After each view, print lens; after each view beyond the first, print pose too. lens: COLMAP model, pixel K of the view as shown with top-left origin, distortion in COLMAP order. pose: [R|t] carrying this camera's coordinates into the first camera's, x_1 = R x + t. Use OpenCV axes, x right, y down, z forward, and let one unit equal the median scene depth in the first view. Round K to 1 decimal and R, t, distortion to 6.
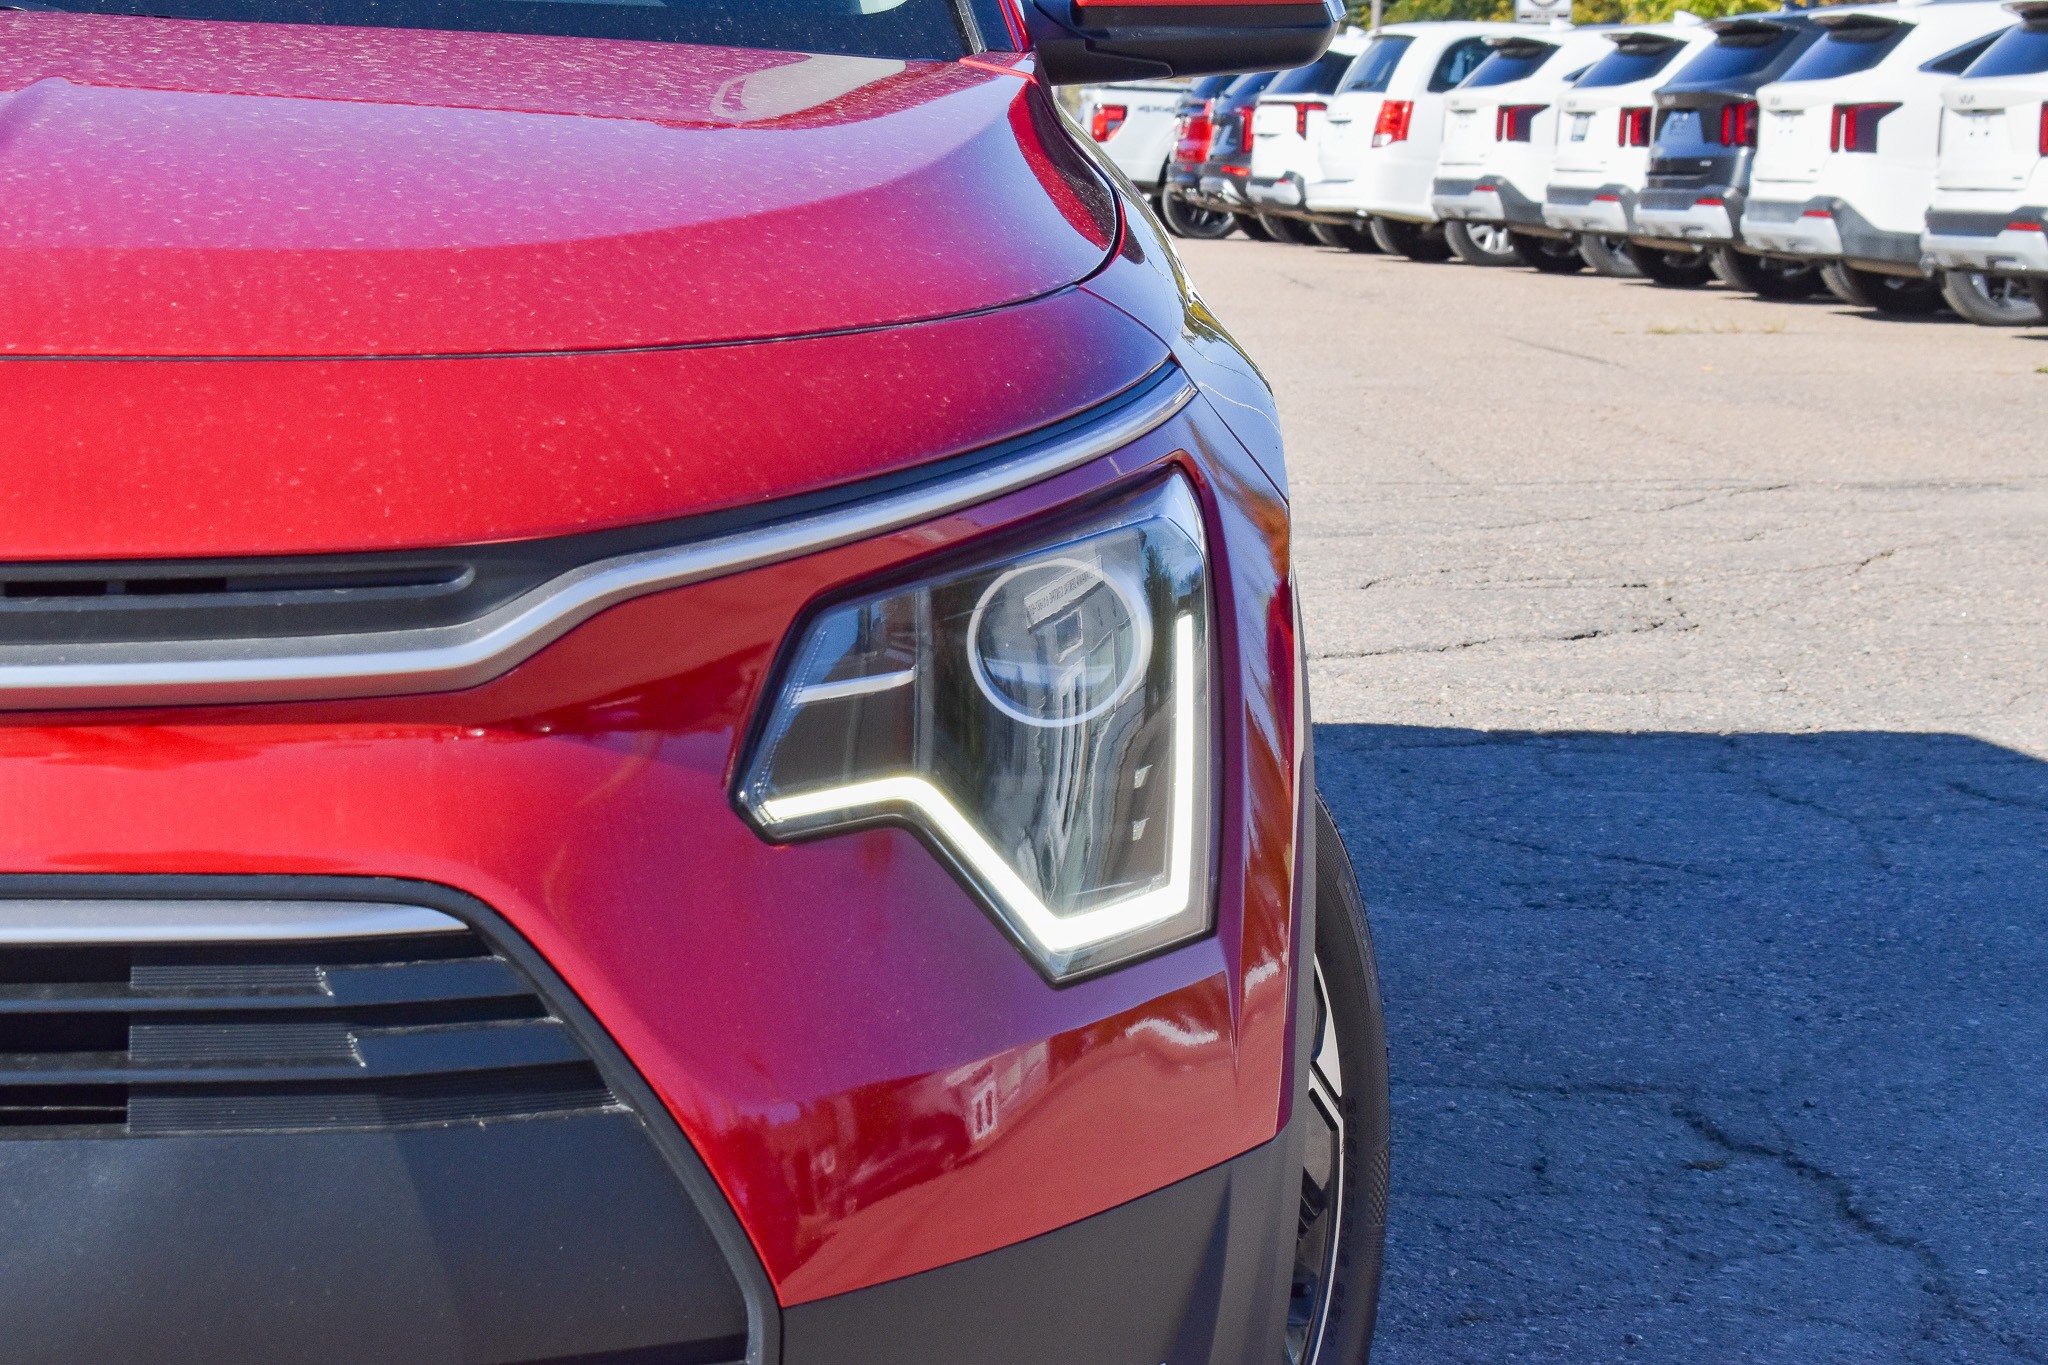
lens RADIAL K [[4898.7, 0, 1023.8], [0, 4898.7, 681.7], [0, 0, 1]] dist [0.024761, 0.000000]
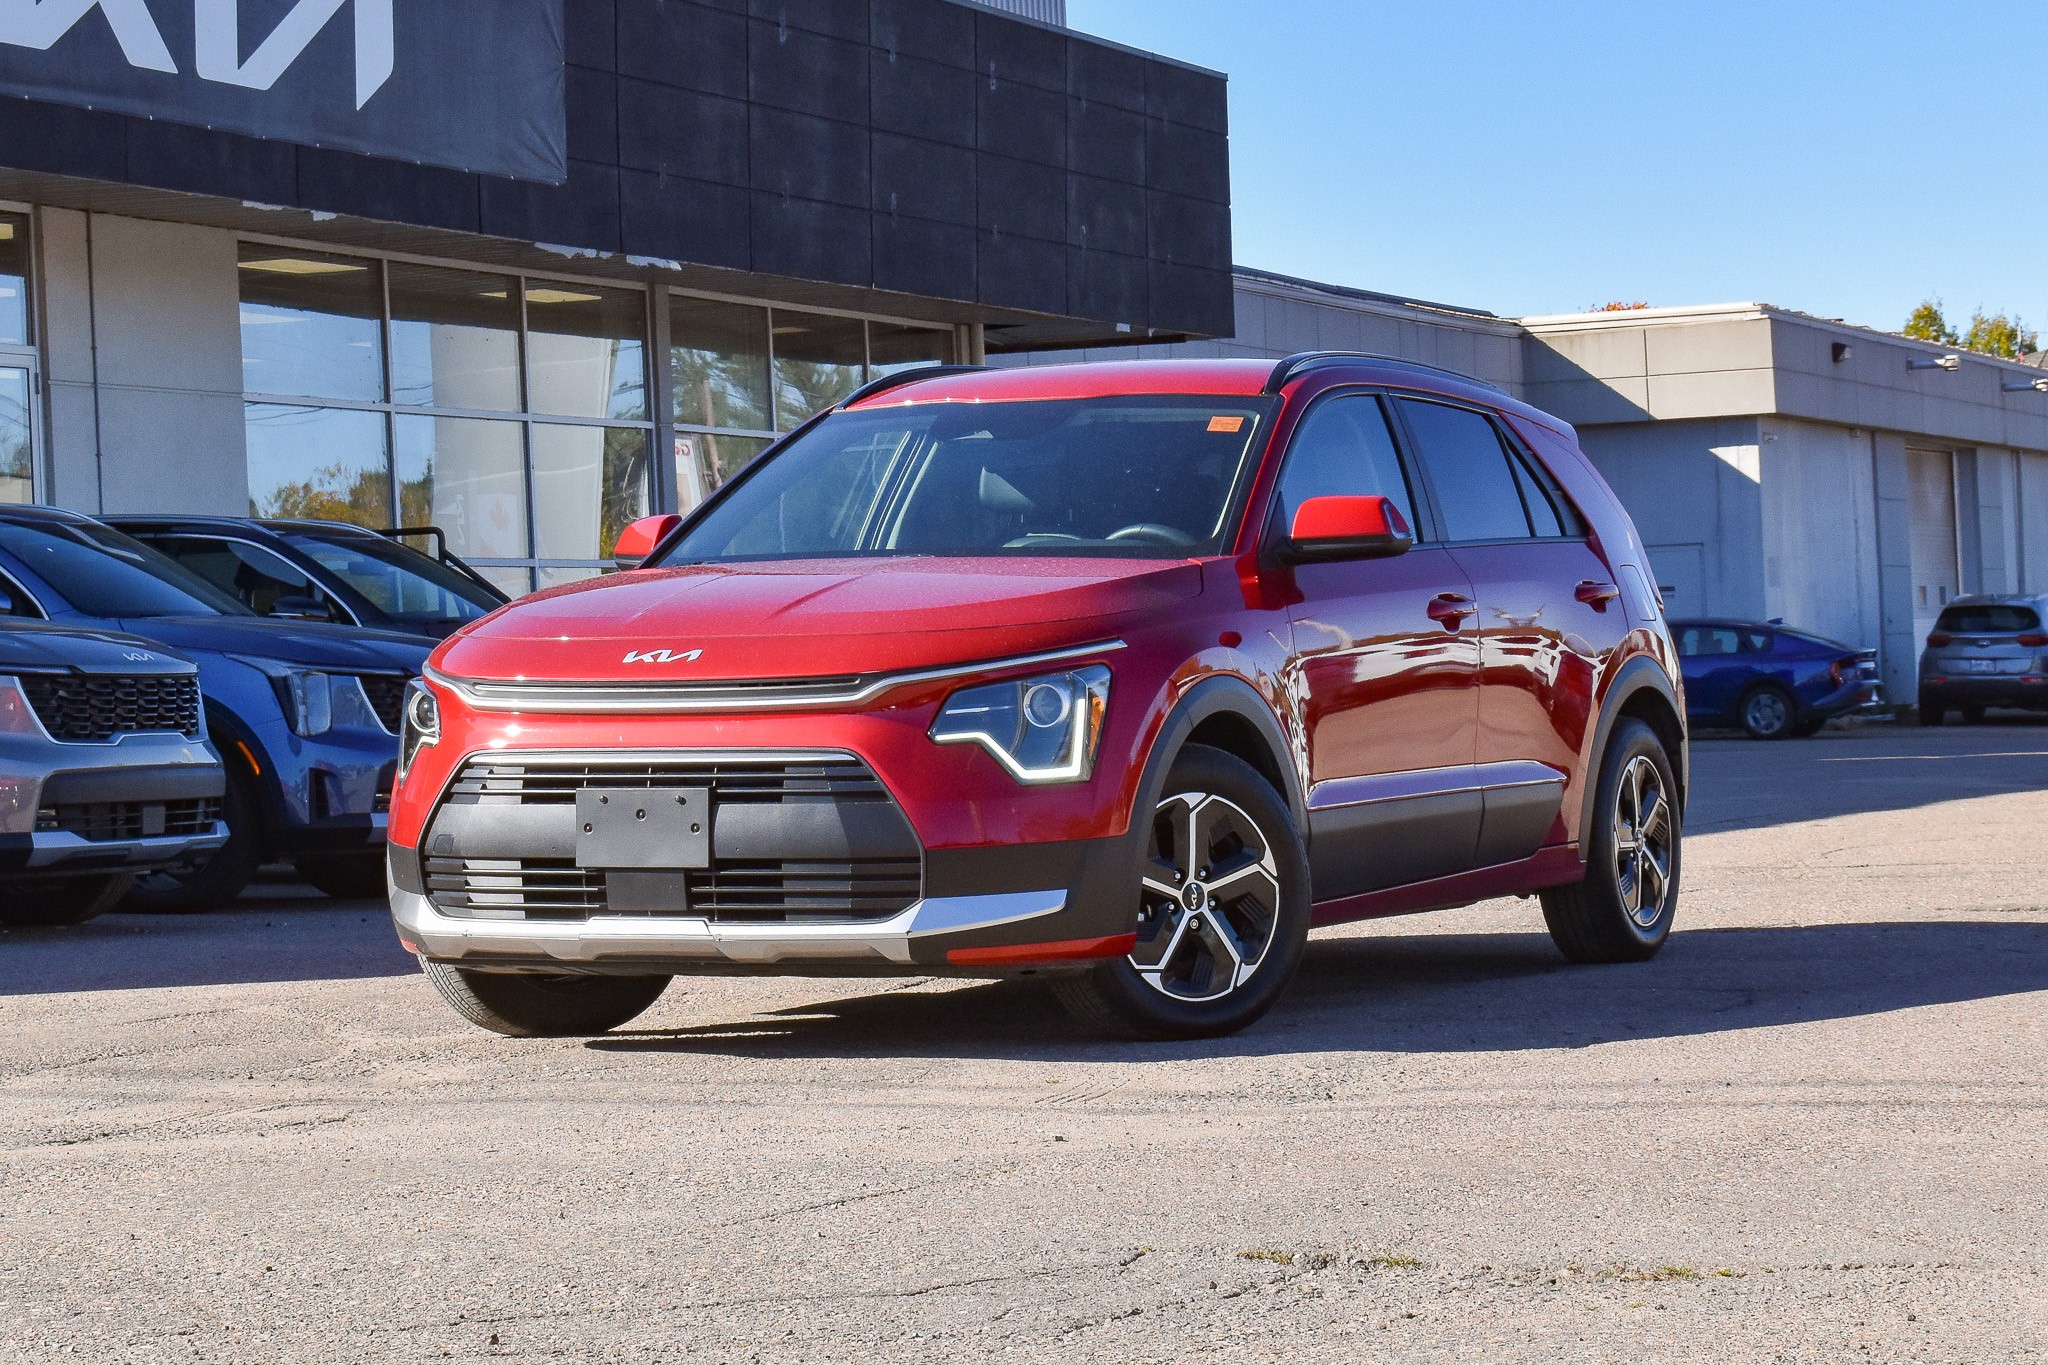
lens RADIAL K [[3728.8, 0, 1024.1], [0, 3728.8, 680.6], [0, 0, 1]] dist [0.050767, 0.000000]
pose [[0.901892, -0.018310, -0.431573, 1.433949], [-0.024913, 0.995233, -0.094287, 0.284298], [0.431242, 0.095789, 0.897137, -1.901486]]
